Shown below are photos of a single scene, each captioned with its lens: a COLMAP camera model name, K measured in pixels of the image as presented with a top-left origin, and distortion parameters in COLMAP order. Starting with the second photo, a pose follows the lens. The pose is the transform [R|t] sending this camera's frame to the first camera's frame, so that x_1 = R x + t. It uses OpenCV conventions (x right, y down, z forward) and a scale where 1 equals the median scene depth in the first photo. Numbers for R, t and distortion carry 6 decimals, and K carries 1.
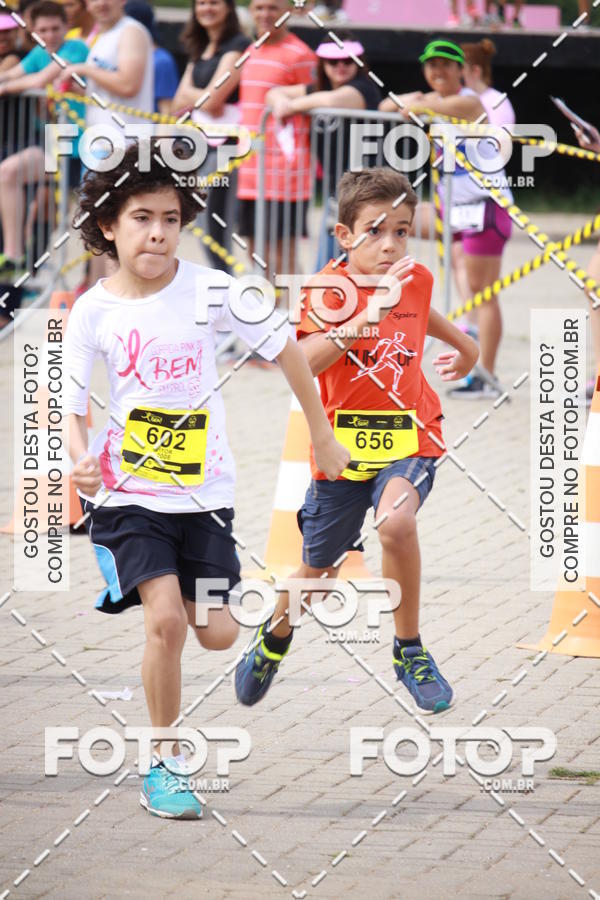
lens RADIAL K [[6079.2, 0, 300.0], [0, 6079.2, 450.0], [0, 0, 1]] dist [0.300812, 13.258624]
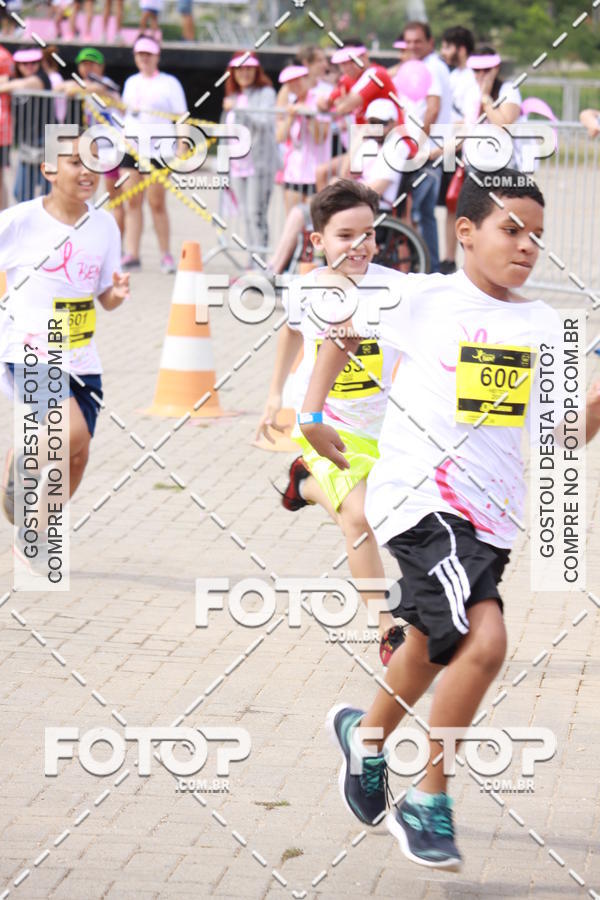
lens RADIAL K [[6079.2, 0, 300.0], [0, 6079.2, 450.0], [0, 0, 1]] dist [0.300812, 13.258624]
pose [[0.999999, 0.001475, -0.000111, 0.081755], [-0.001475, 0.999999, 0.000016, 0.043041], [0.000111, -0.000016, 1.000000, -0.681308]]
